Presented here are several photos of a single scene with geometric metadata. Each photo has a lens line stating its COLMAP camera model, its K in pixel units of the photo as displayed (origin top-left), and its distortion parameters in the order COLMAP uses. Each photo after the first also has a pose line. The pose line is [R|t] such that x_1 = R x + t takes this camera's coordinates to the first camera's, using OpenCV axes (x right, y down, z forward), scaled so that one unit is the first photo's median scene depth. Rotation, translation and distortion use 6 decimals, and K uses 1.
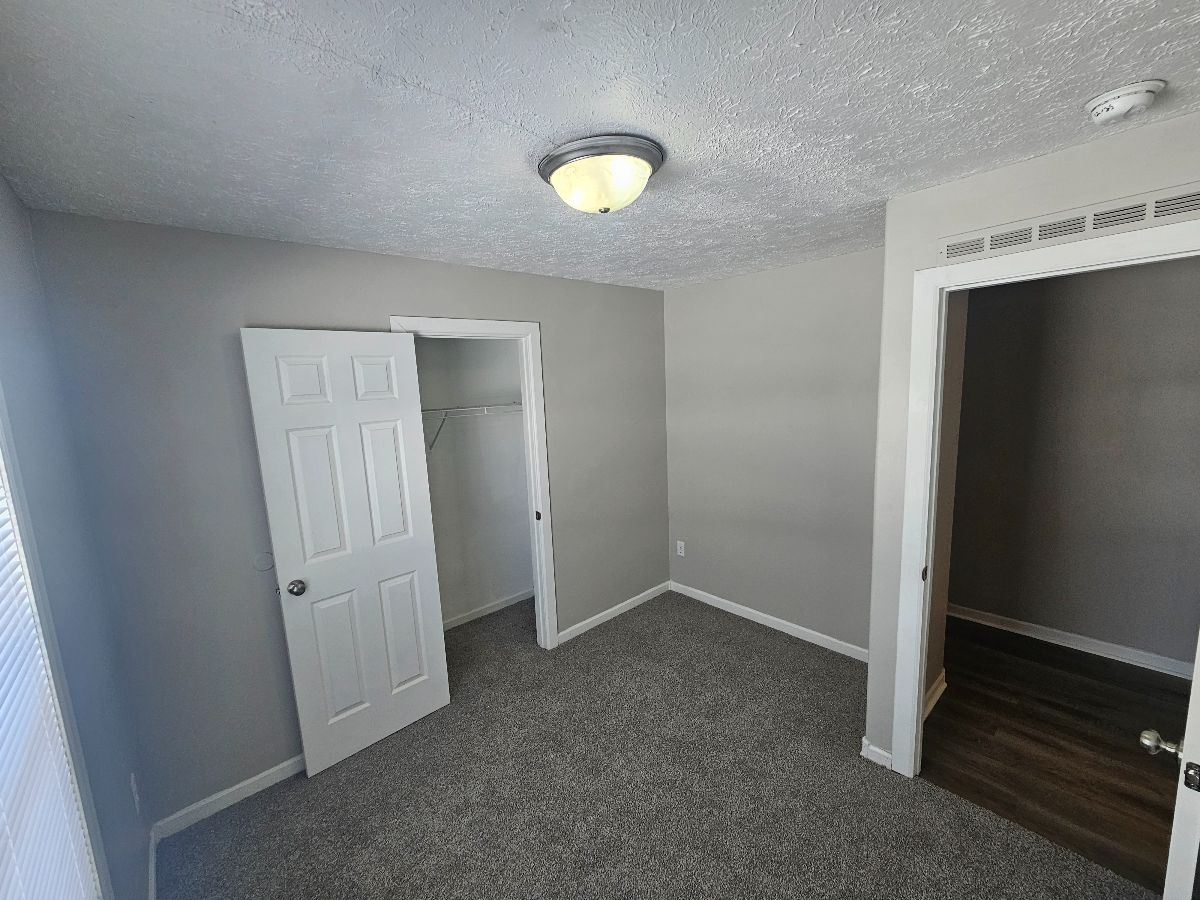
lens RADIAL K [[491.6, 0, 605.7], [0, 491.6, 451.0], [0, 0, 1]] dist [-0.000353, 0.000960]
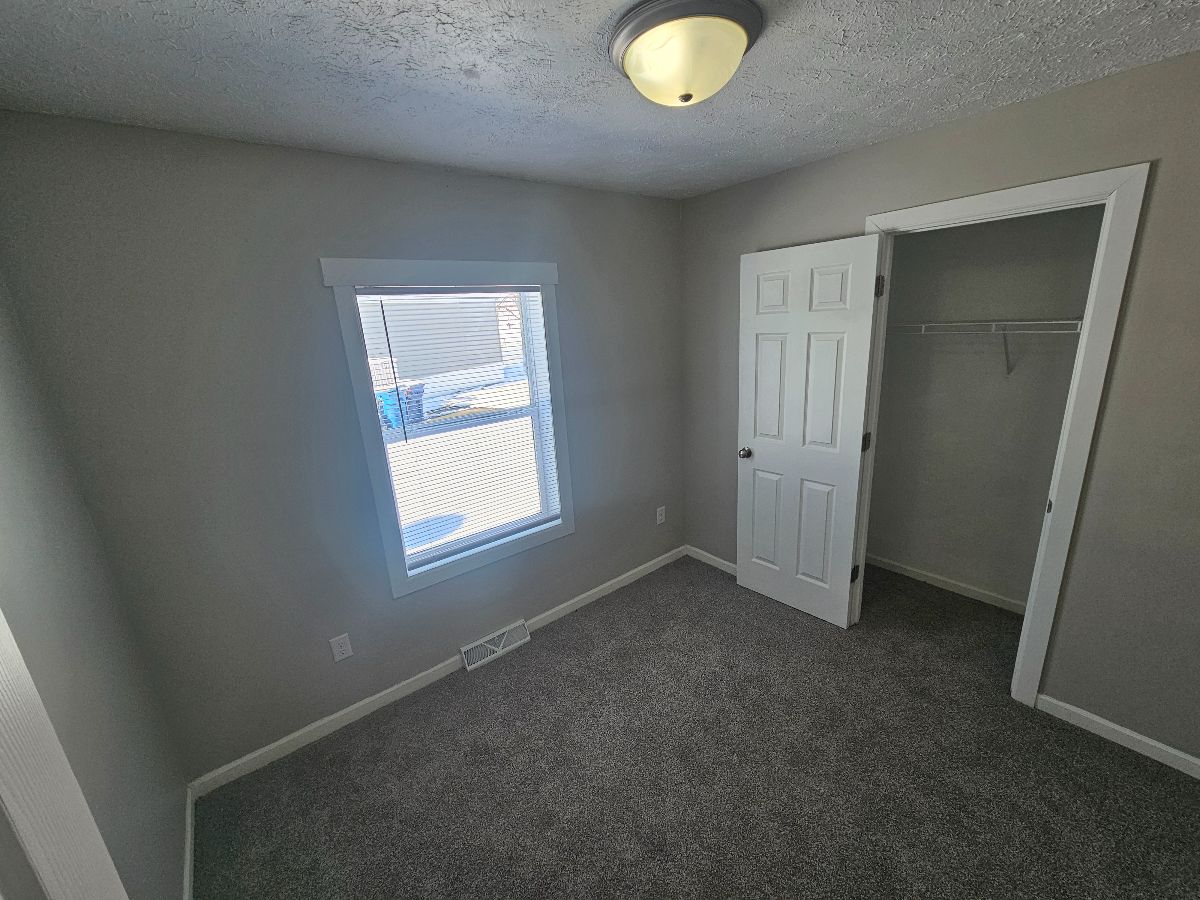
lens RADIAL K [[491.6, 0, 605.2], [0, 491.6, 445.7], [0, 0, 1]] dist [-0.000353, 0.000960]
pose [[-0.054852, 0.305333, -0.950665, 0.579064], [-0.080904, 0.947608, 0.309019, -0.109212], [0.995211, 0.093863, -0.027275, 0.557567]]
